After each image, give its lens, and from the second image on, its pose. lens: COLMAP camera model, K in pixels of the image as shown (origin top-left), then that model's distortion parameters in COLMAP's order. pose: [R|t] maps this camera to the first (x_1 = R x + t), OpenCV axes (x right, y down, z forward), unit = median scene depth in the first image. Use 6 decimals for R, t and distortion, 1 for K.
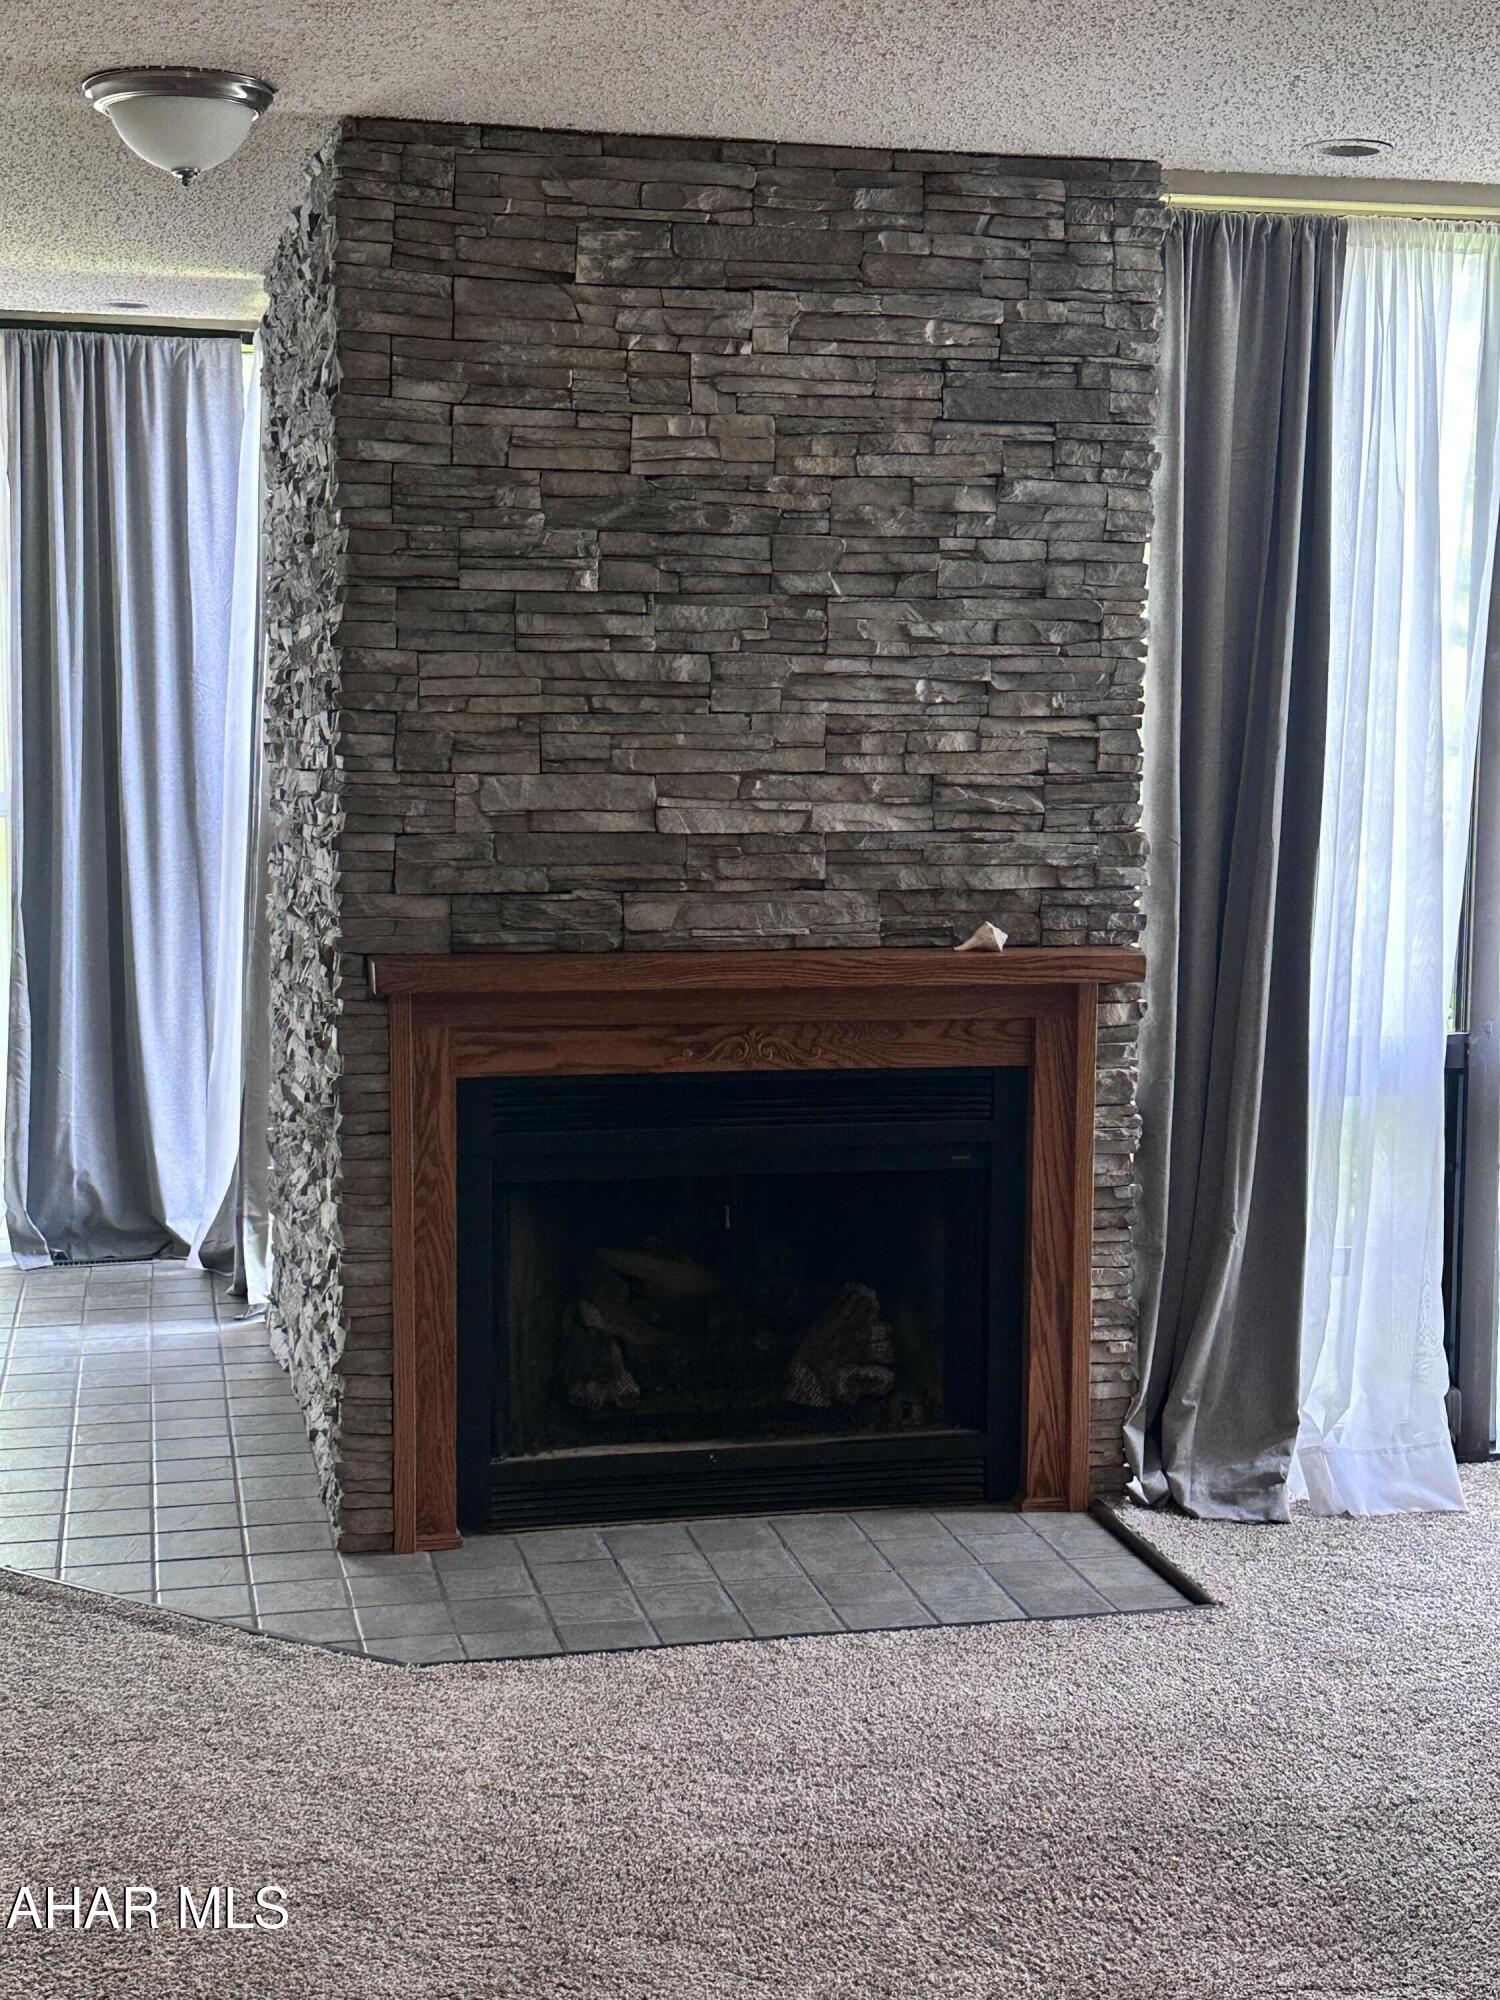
lens RADIAL K [[2687.3, 0, 755.2], [0, 2687.3, 987.8], [0, 0, 1]] dist [0.192337, -0.457598]
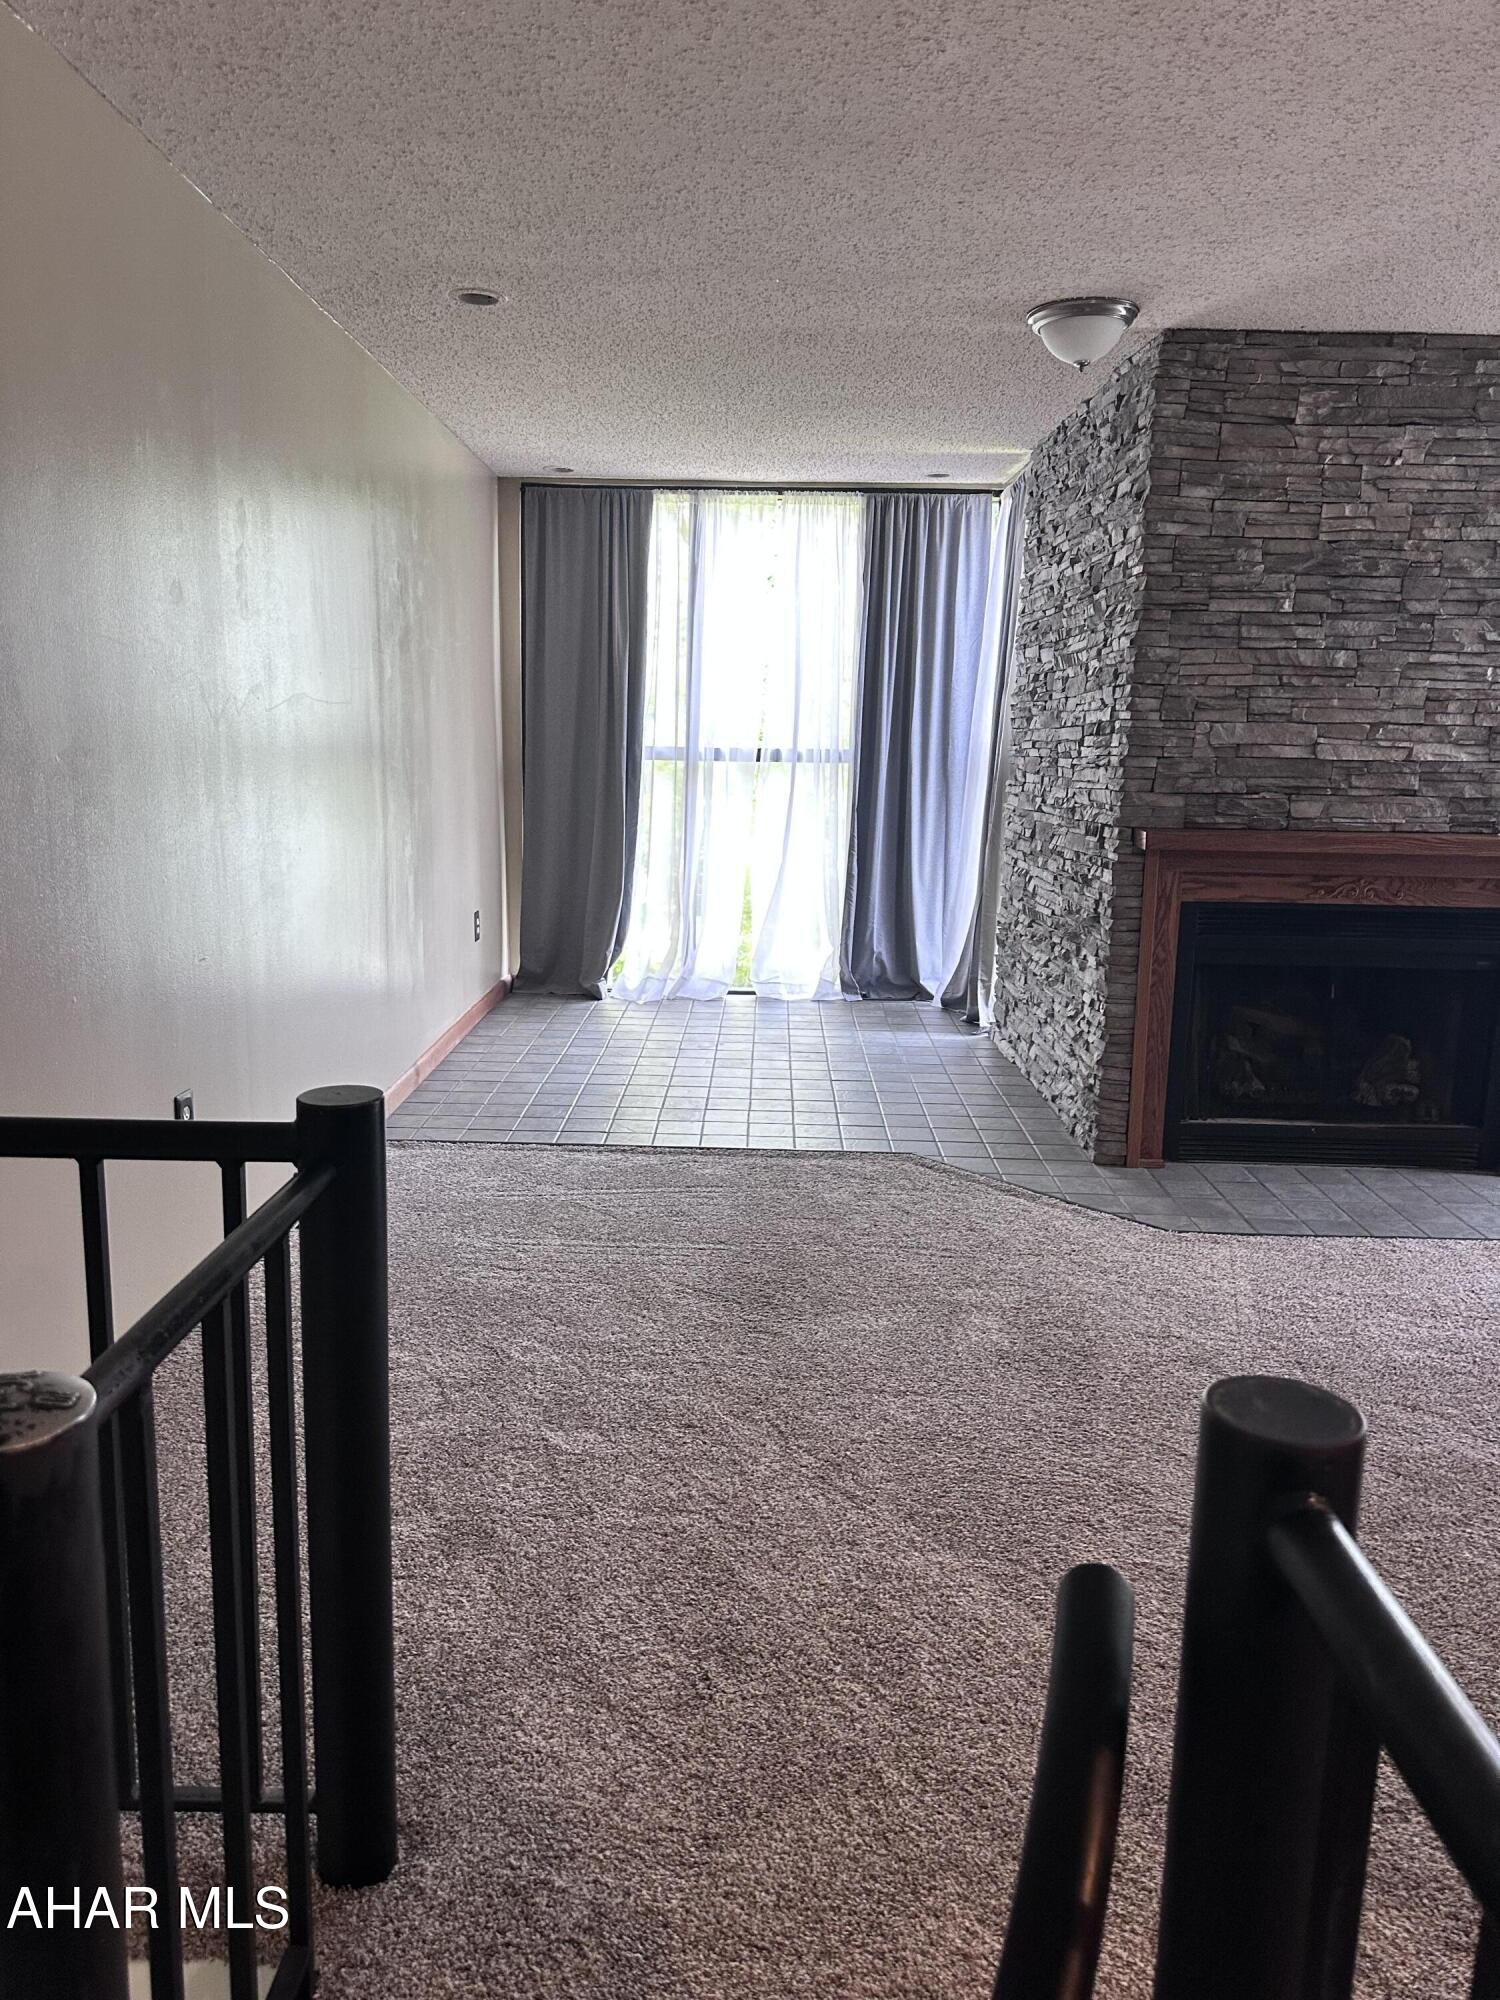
lens RADIAL K [[1375.2, 0, 703.5], [0, 1375.2, 997.6], [0, 0, 1]] dist [0.025431, -0.065148]
pose [[0.963856, 0.057963, -0.260040, -0.172159], [-0.035571, 0.995306, 0.090006, 0.026285], [0.264037, -0.077503, 0.961394, 0.067065]]
